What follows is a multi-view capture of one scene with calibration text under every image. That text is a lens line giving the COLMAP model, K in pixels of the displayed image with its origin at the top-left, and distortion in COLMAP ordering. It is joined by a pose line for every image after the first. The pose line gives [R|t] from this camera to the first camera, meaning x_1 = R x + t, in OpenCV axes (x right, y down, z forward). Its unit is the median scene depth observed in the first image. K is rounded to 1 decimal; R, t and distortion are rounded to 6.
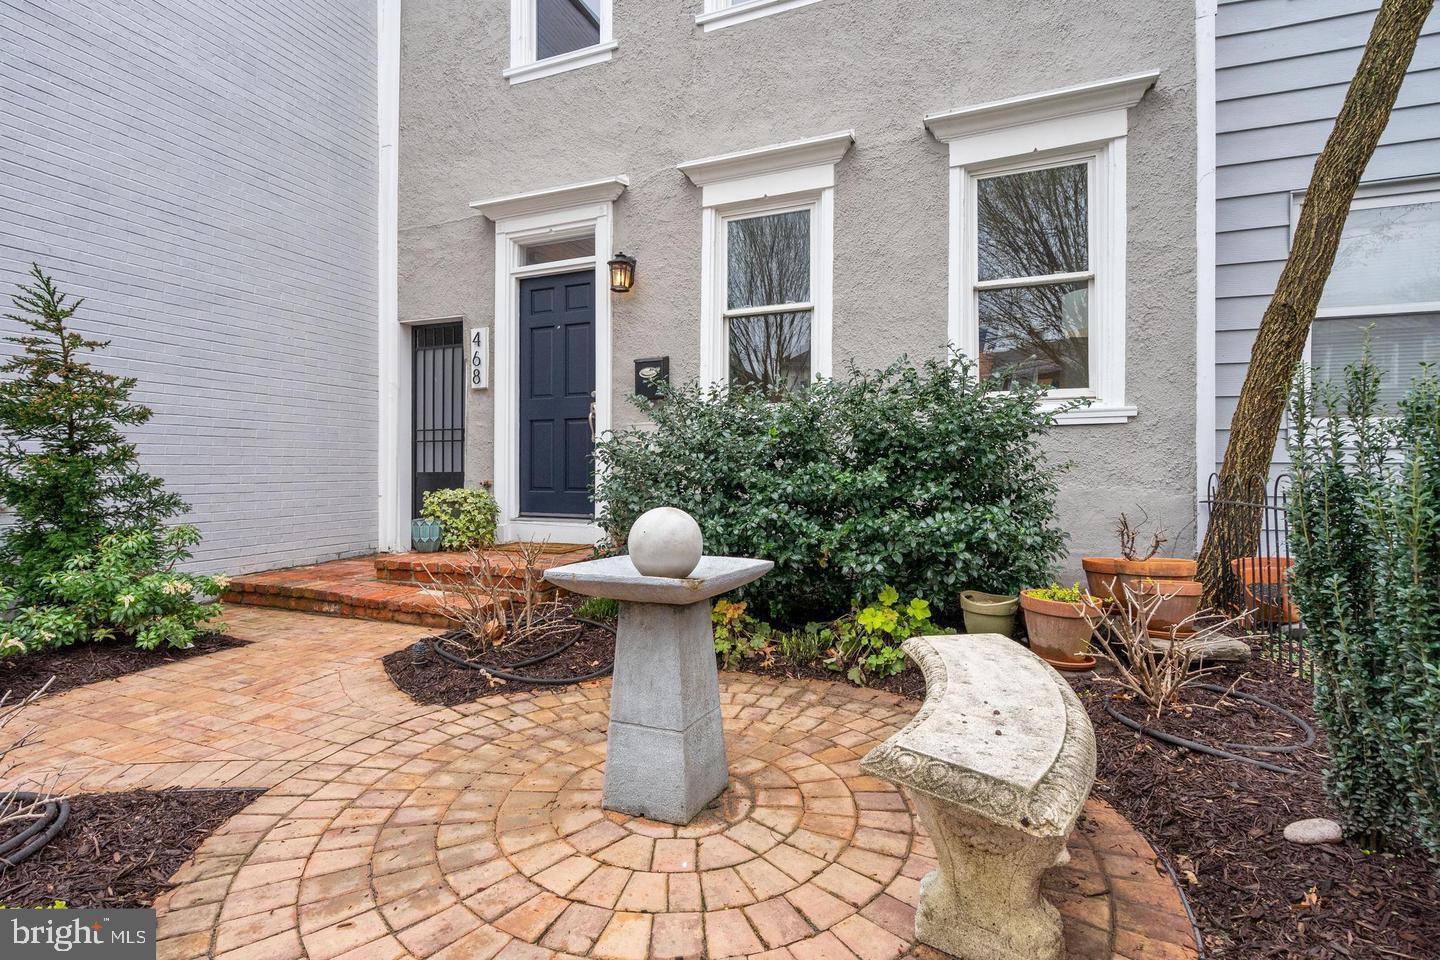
lens RADIAL K [[658.5, 0, 721.6], [0, 658.5, 478.0], [0, 0, 1]] dist [0.000105, 0.000006]
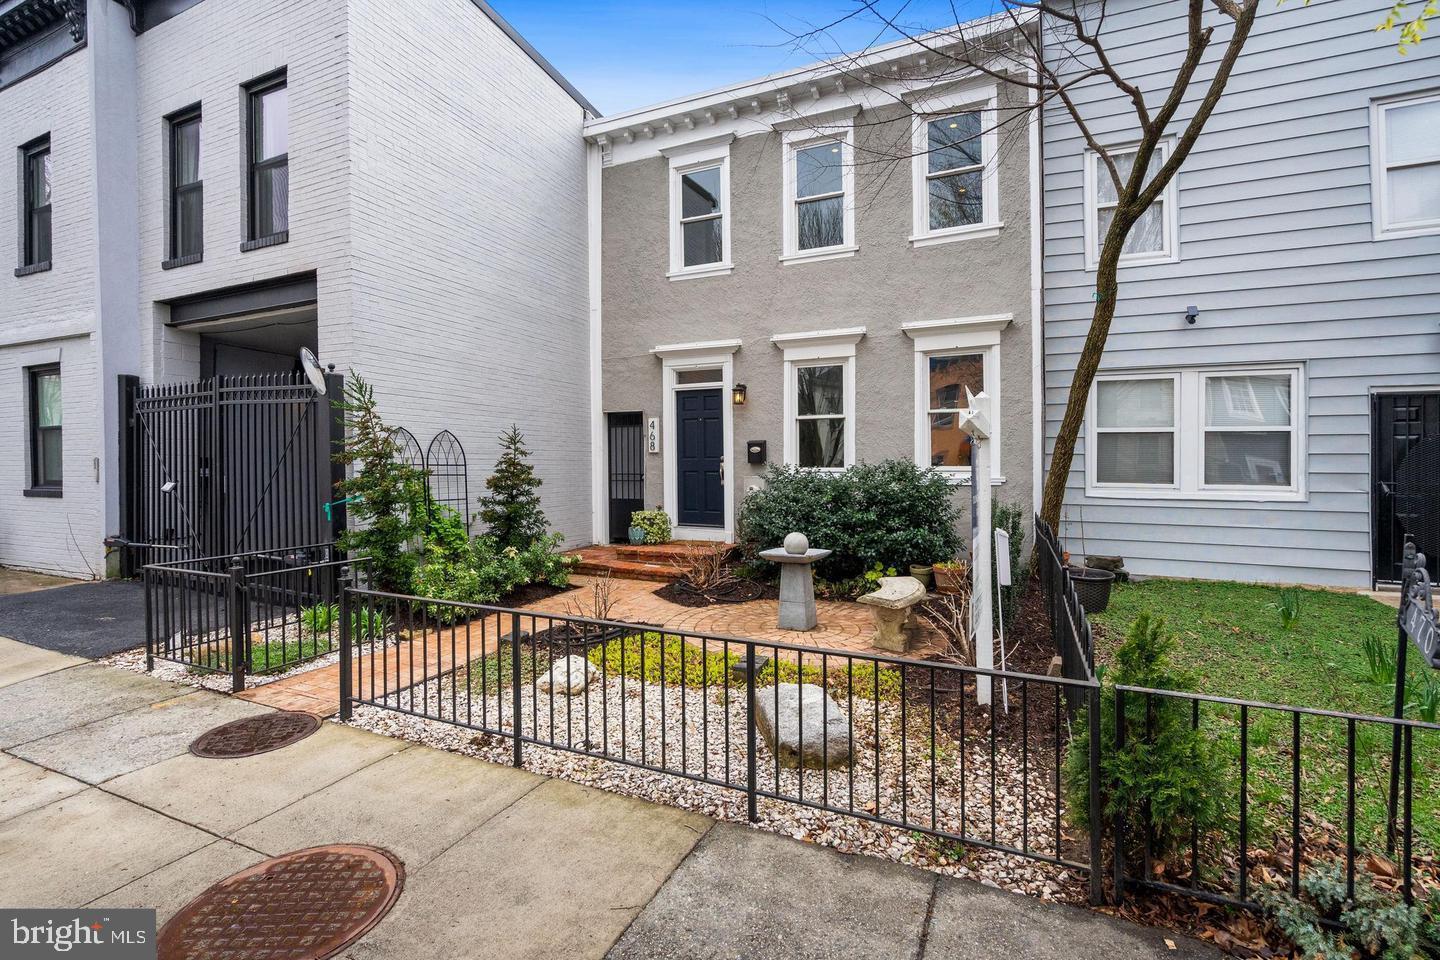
lens RADIAL K [[658.5, 0, 688.7], [0, 658.5, 450.5], [0, 0, 1]] dist [0.000105, 0.000006]
pose [[0.995092, -0.005690, -0.098788, -0.116475], [0.002680, 0.999529, -0.030572, -0.102610], [0.098915, 0.030157, 0.994639, -0.888237]]
